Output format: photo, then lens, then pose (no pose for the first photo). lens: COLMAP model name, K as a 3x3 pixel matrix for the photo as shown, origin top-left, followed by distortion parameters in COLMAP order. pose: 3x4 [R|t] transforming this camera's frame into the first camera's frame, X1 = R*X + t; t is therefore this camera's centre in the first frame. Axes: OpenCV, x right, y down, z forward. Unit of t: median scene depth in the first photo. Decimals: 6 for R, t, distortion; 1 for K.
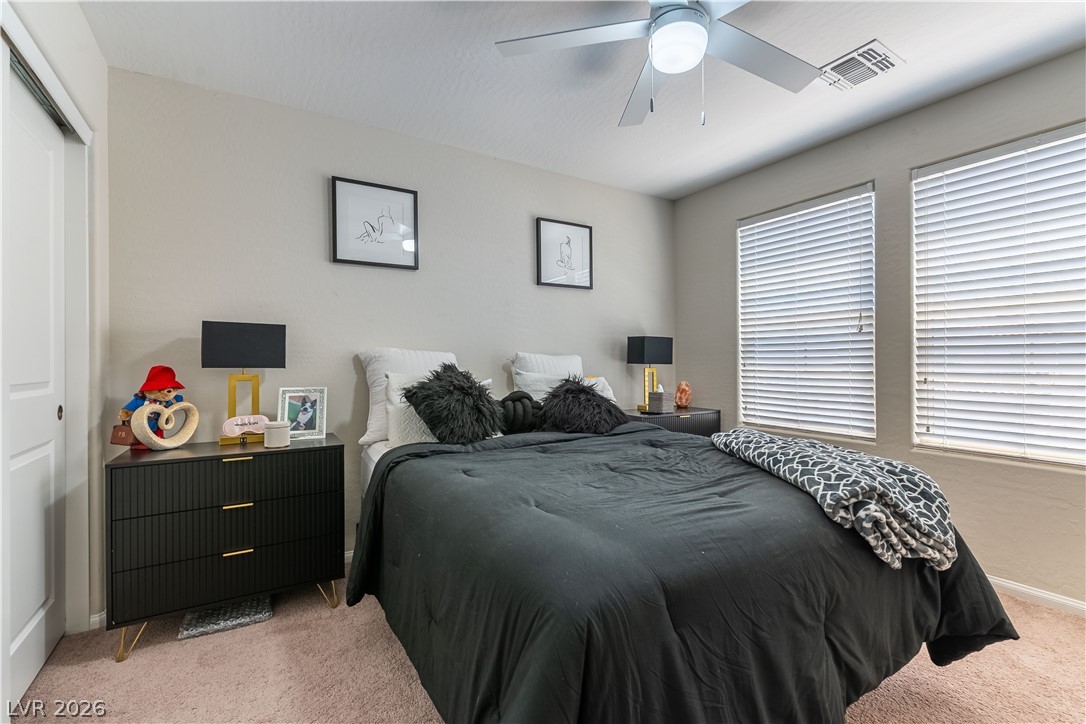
lens RADIAL K [[478.5, 0, 536.5], [0, 478.5, 362.3], [0, 0, 1]] dist [-0.009431, 0.000379]
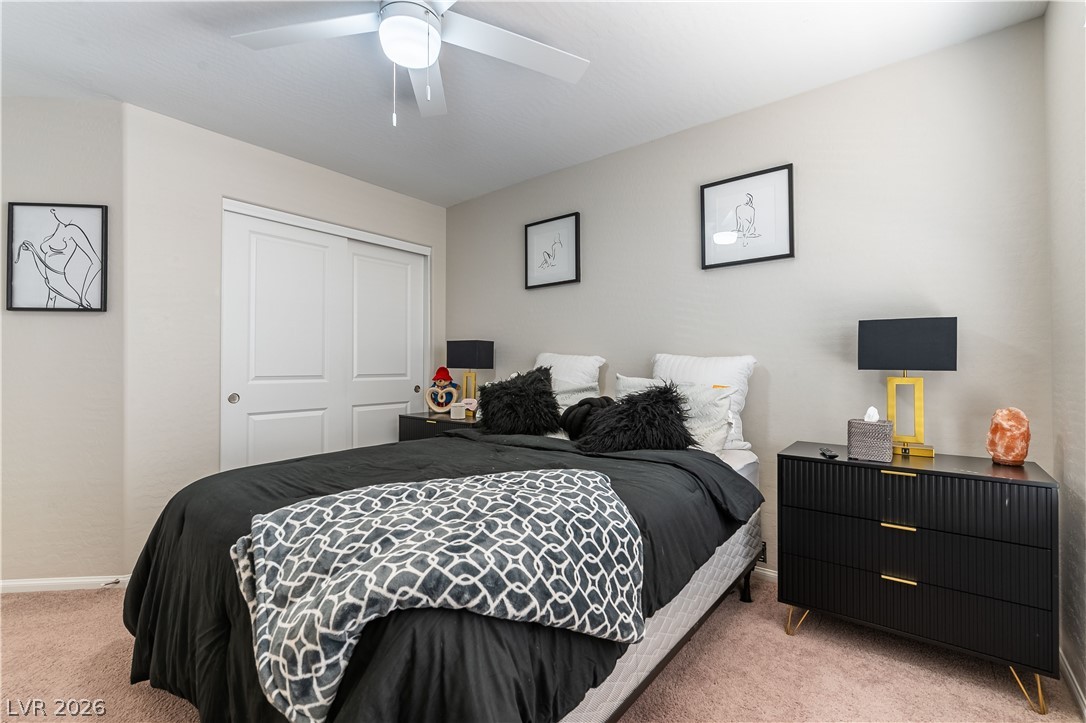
lens RADIAL K [[478.5, 0, 534.9], [0, 478.5, 362.2], [0, 0, 1]] dist [-0.009431, 0.000379]
pose [[0.330081, -0.001500, -0.943952, 0.645822], [-0.001279, 0.999997, -0.002037, -0.003785], [0.943952, 0.001879, 0.330078, 0.452562]]
